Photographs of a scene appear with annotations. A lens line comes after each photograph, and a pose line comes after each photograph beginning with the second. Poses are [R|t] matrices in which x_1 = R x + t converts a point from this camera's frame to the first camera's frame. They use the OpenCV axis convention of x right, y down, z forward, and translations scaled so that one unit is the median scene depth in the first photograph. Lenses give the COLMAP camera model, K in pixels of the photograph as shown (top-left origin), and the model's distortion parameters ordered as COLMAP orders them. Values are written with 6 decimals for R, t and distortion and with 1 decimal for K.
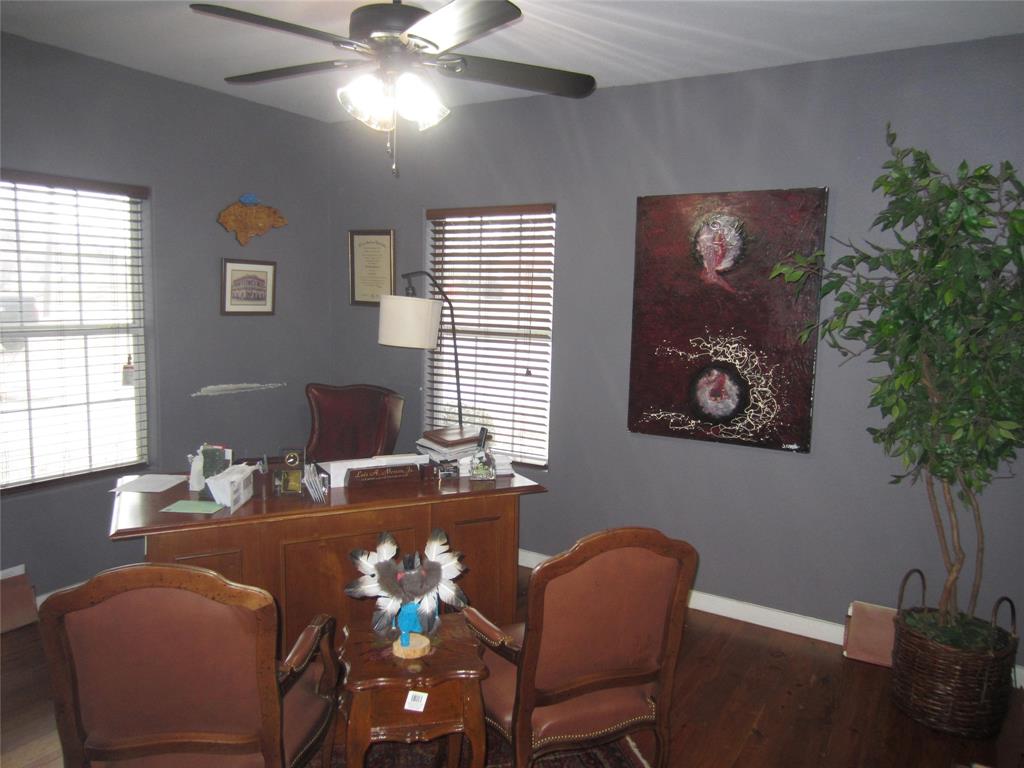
lens RADIAL K [[773.3, 0, 512.0], [0, 773.3, 384.0], [0, 0, 1]] dist [0.017852, 0.005804]
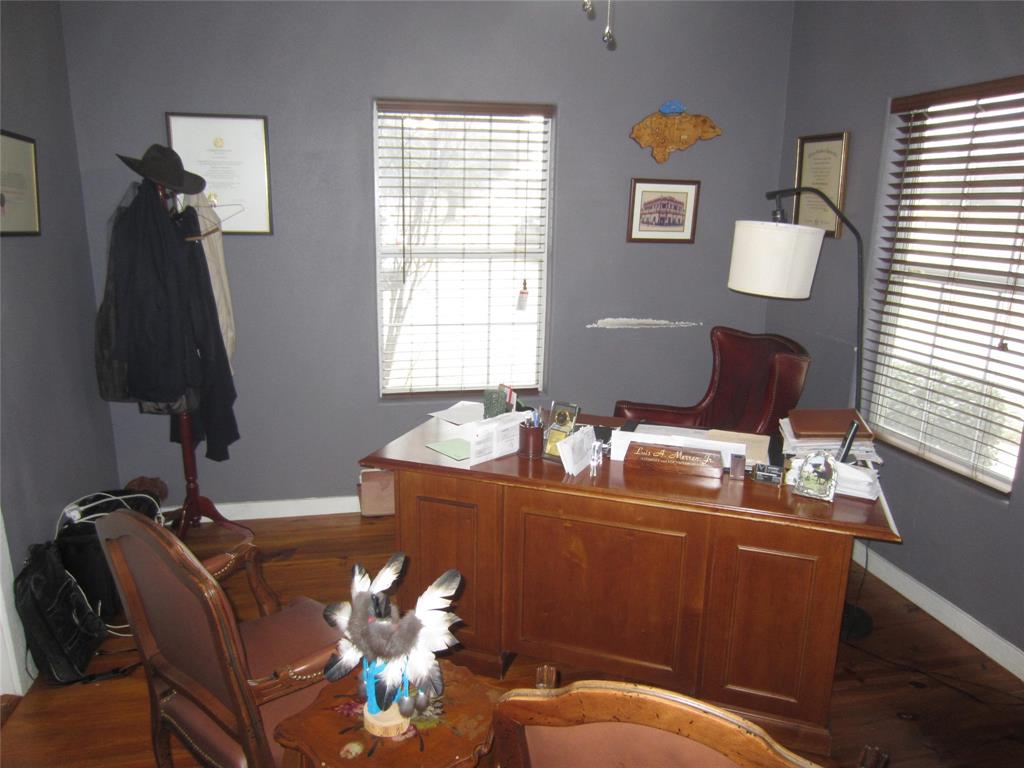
lens RADIAL K [[750.3, 0, 512.0], [0, 750.3, 384.0], [0, 0, 1]] dist [-0.007035, -0.002455]
pose [[0.692519, 0.158681, -0.703731, 0.179647], [-0.087140, 0.986766, 0.136749, -0.032741], [0.716117, -0.033379, 0.697181, 0.280741]]
